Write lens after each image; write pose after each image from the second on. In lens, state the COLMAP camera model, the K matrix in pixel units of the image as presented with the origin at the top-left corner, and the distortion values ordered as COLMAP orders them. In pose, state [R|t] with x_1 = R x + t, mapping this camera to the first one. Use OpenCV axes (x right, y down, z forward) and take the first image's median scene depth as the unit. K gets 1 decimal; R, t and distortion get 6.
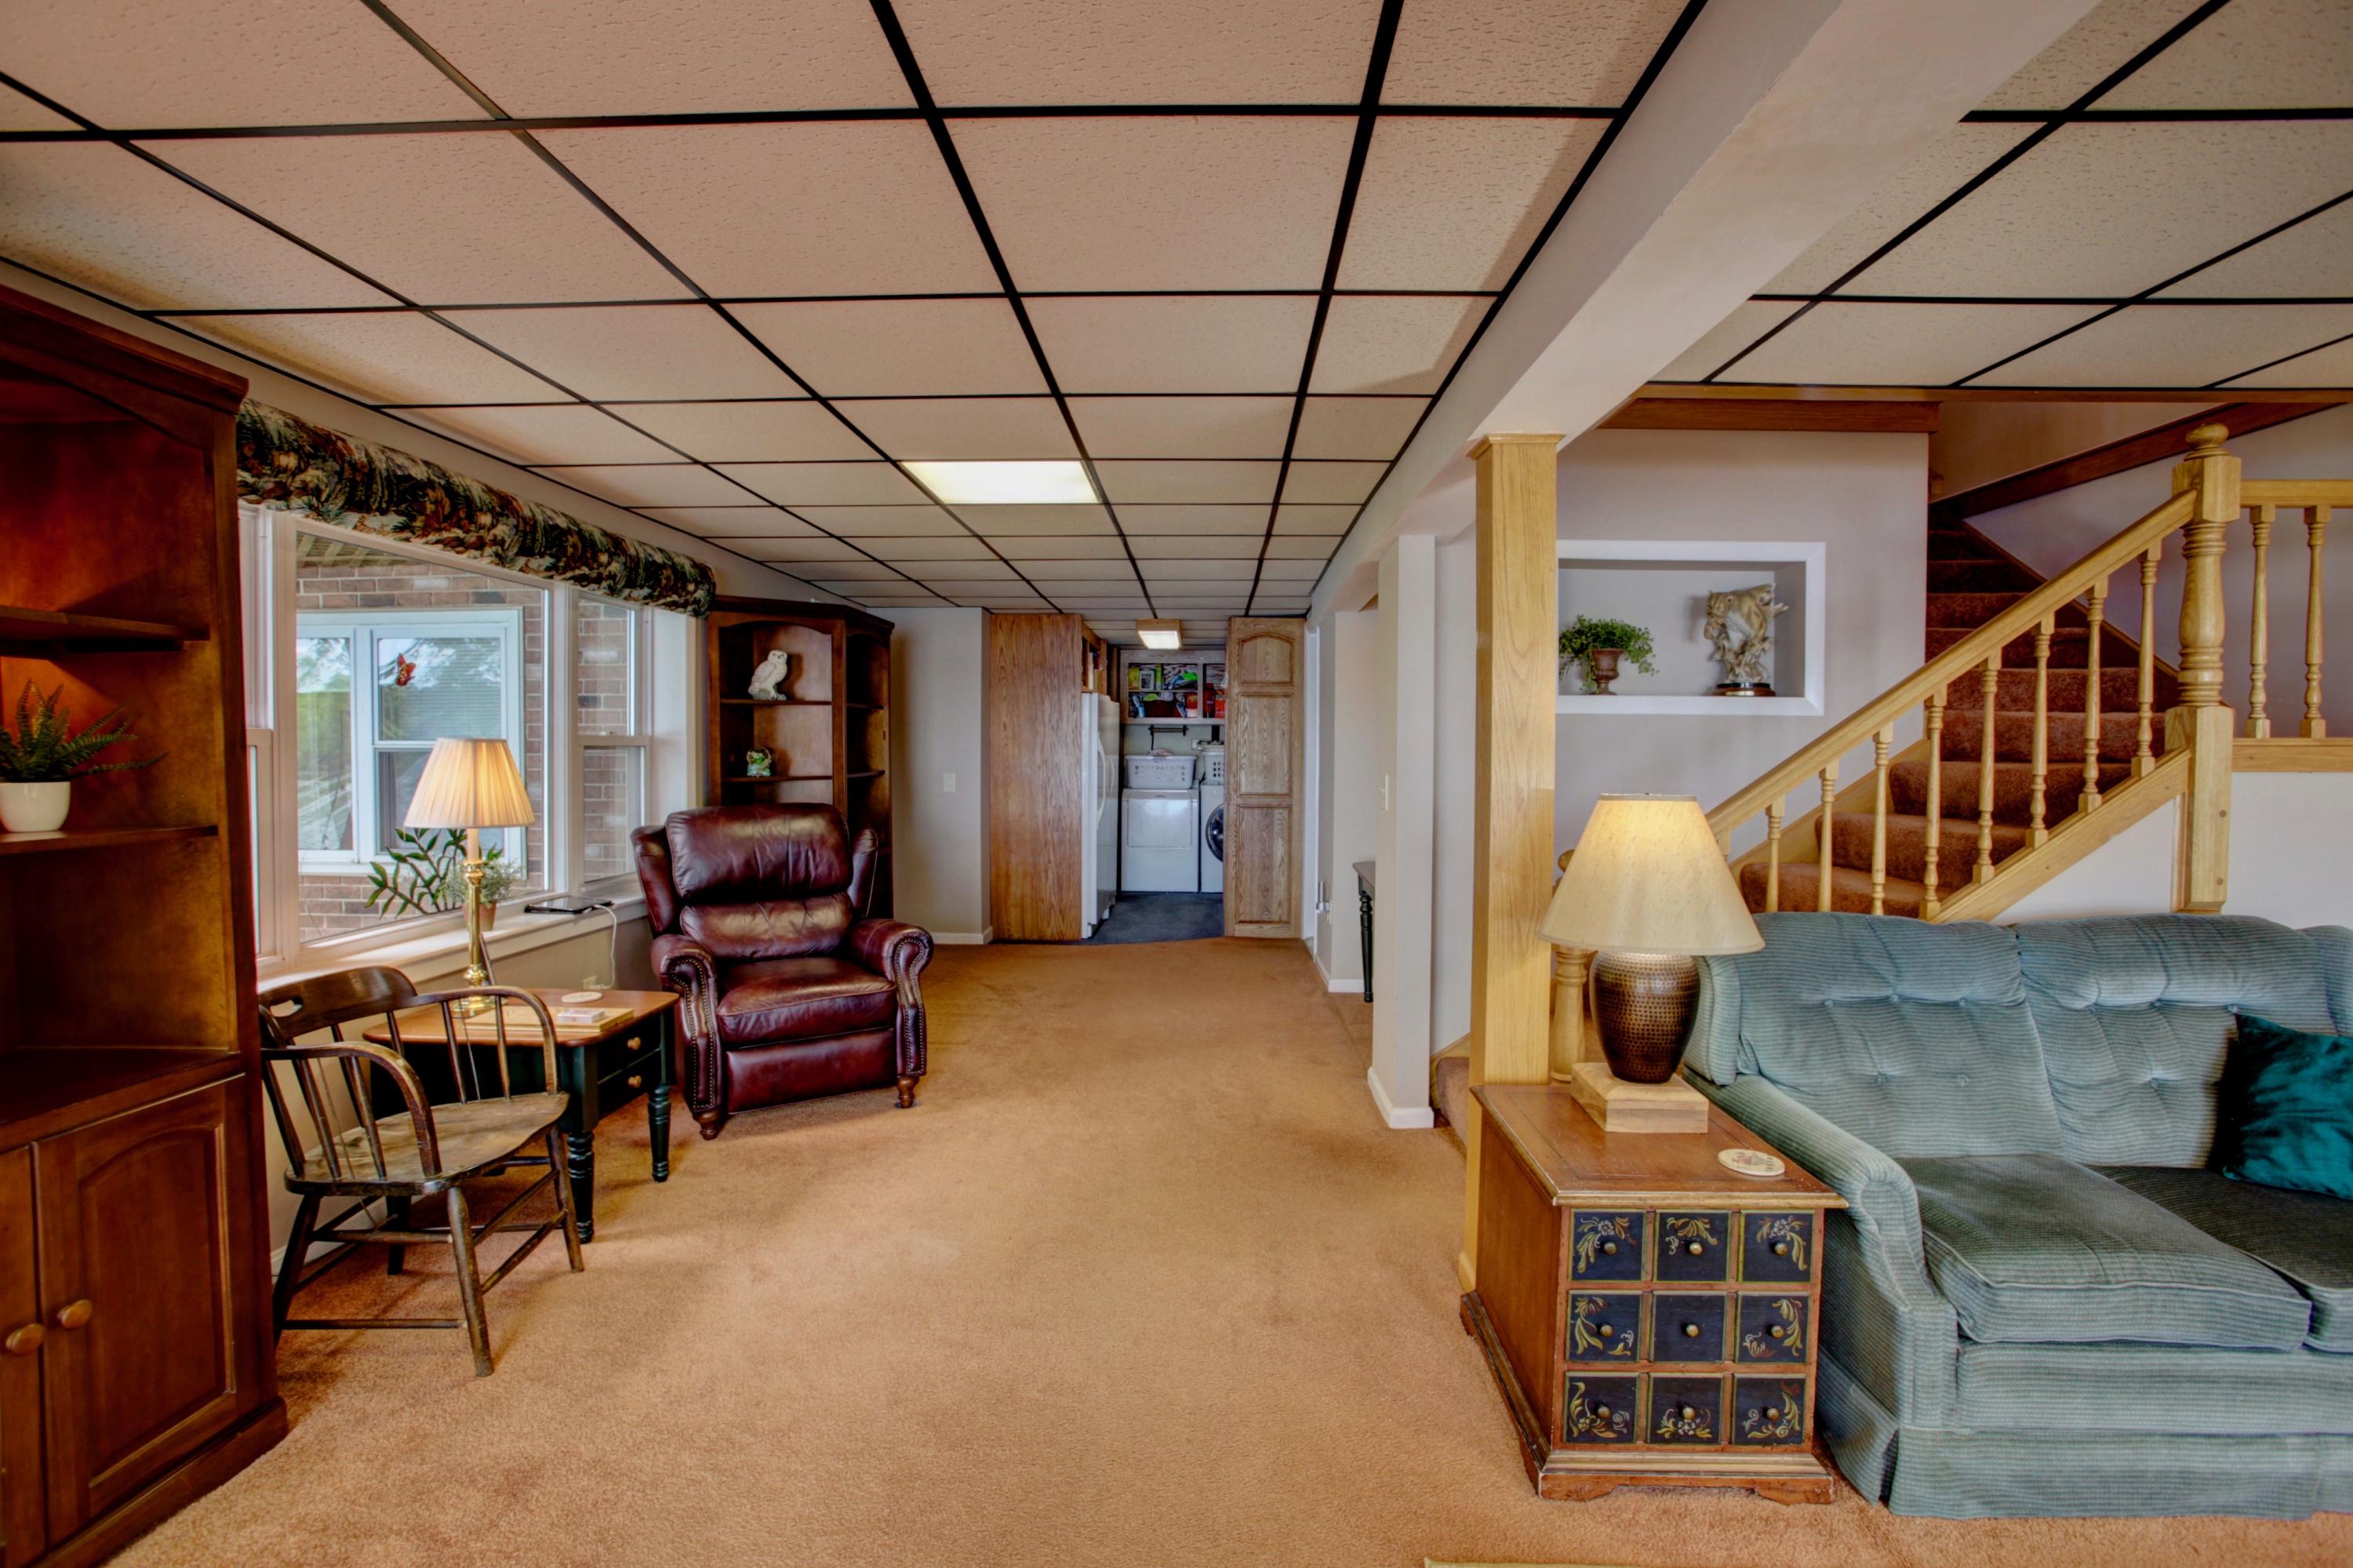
lens RADIAL K [[1101.1, 0, 1184.5], [0, 1101.1, 783.2], [0, 0, 1]] dist [-0.073387, 0.035621]
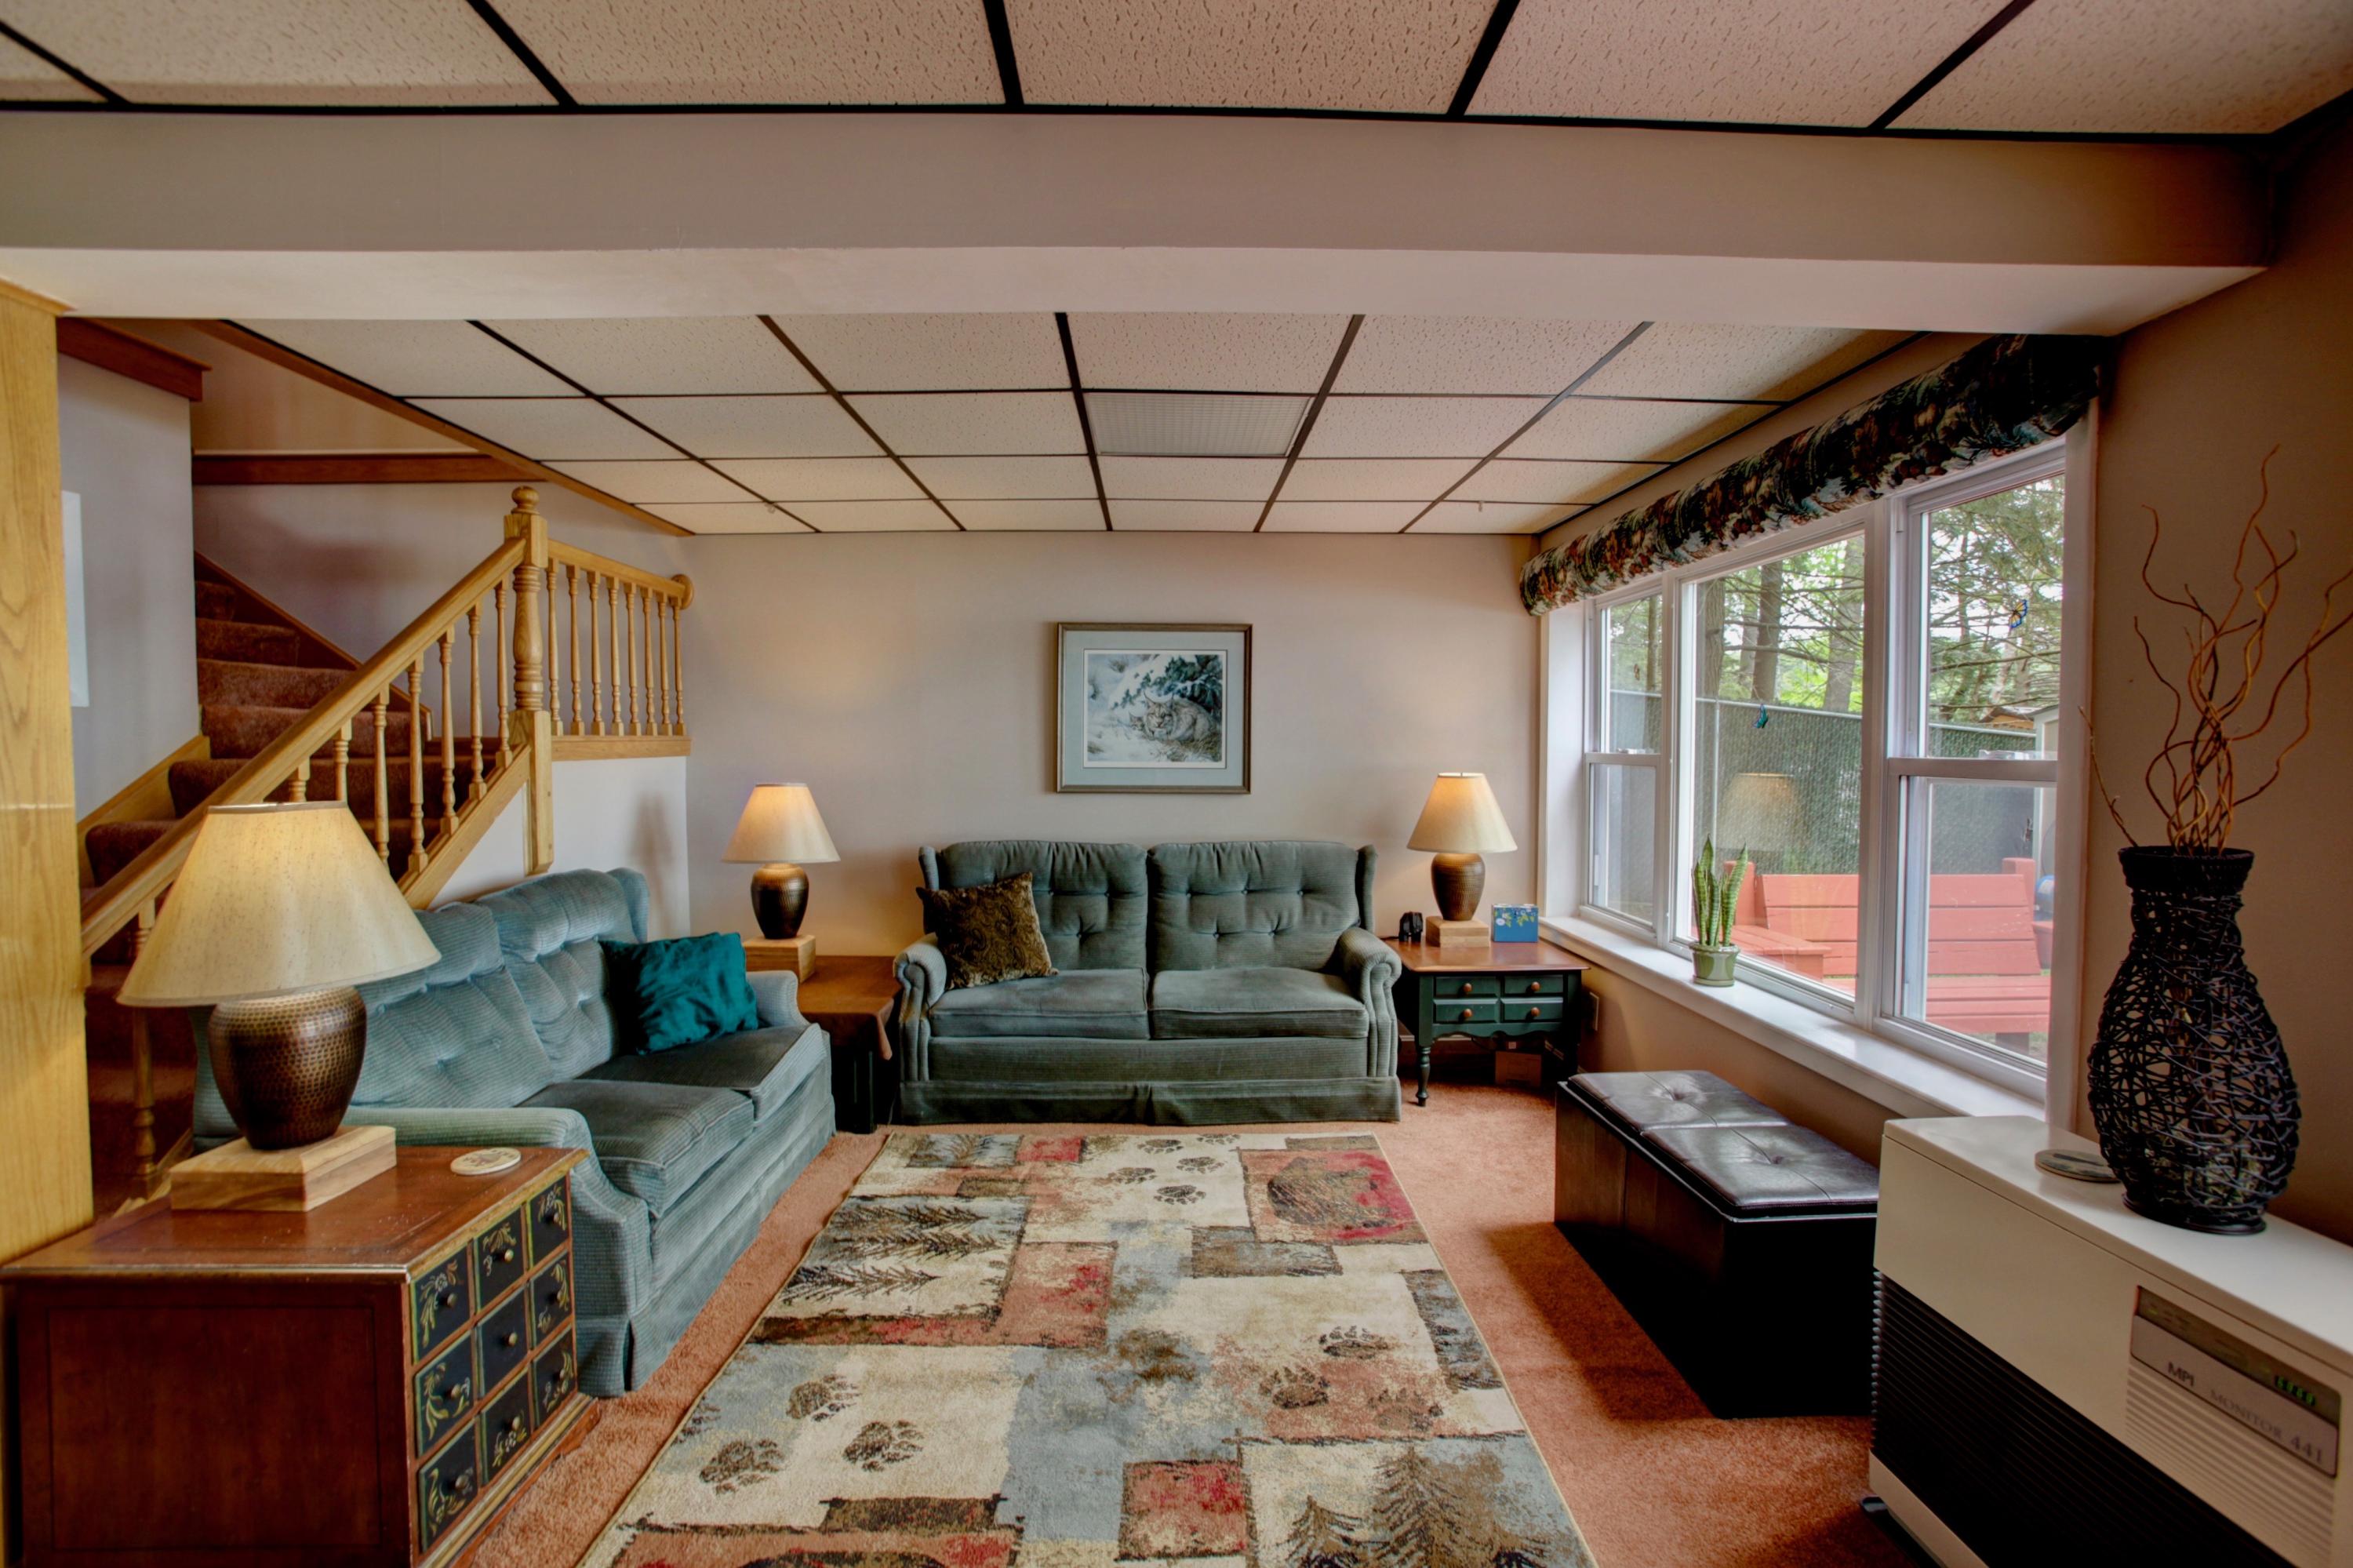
lens RADIAL K [[1101.1, 0, 1184.5], [0, 1101.1, 783.2], [0, 0, 1]] dist [-0.073387, 0.035621]
pose [[-0.061106, -0.040610, 0.997305, -0.412946], [0.033393, 0.998529, 0.042706, -0.016238], [-0.997573, 0.035913, -0.059660, 0.336732]]
